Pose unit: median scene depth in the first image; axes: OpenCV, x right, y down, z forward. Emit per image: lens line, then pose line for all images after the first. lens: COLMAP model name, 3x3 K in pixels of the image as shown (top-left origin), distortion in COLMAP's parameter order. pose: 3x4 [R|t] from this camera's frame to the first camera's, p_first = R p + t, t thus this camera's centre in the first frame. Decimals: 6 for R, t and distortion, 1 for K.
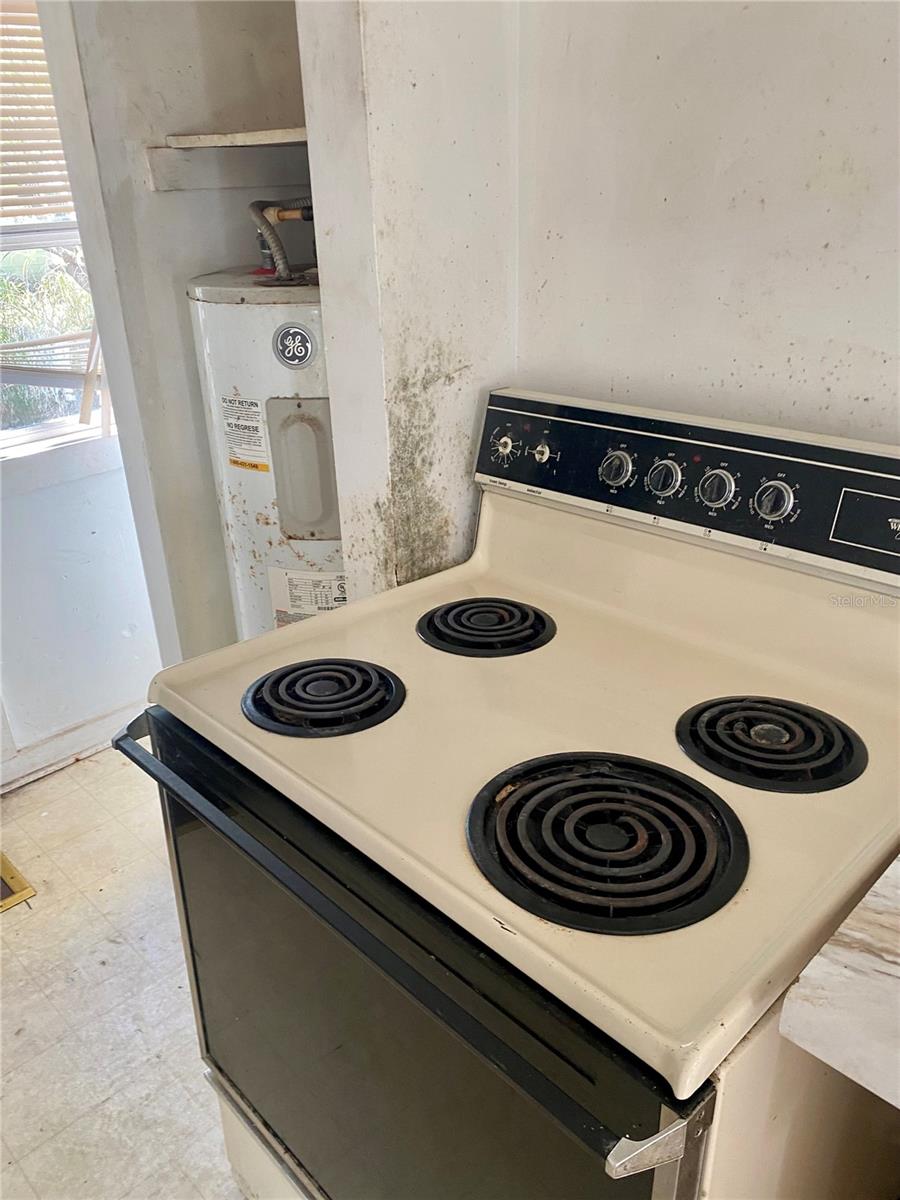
lens RADIAL K [[901.0, 0, 450.0], [0, 901.0, 600.0], [0, 0, 1]] dist [-0.005600, -0.002683]
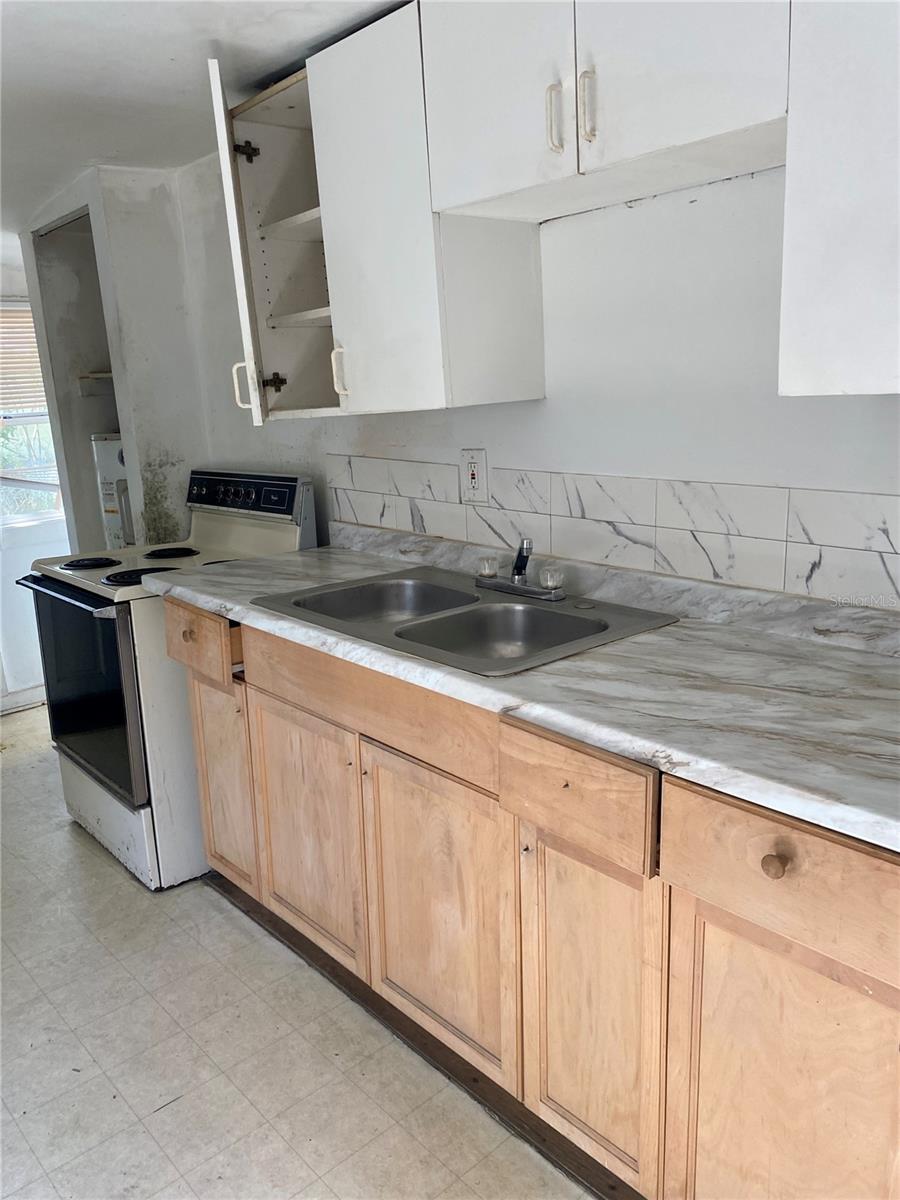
lens RADIAL K [[916.0, 0, 448.7], [0, 916.0, 609.2], [0, 0, 1]] dist [0.005986, -0.000949]
pose [[0.997724, -0.007570, -0.067000, 0.775716], [-0.005245, 0.981952, -0.189058, 0.522354], [0.067222, 0.188979, 0.979677, -1.139632]]
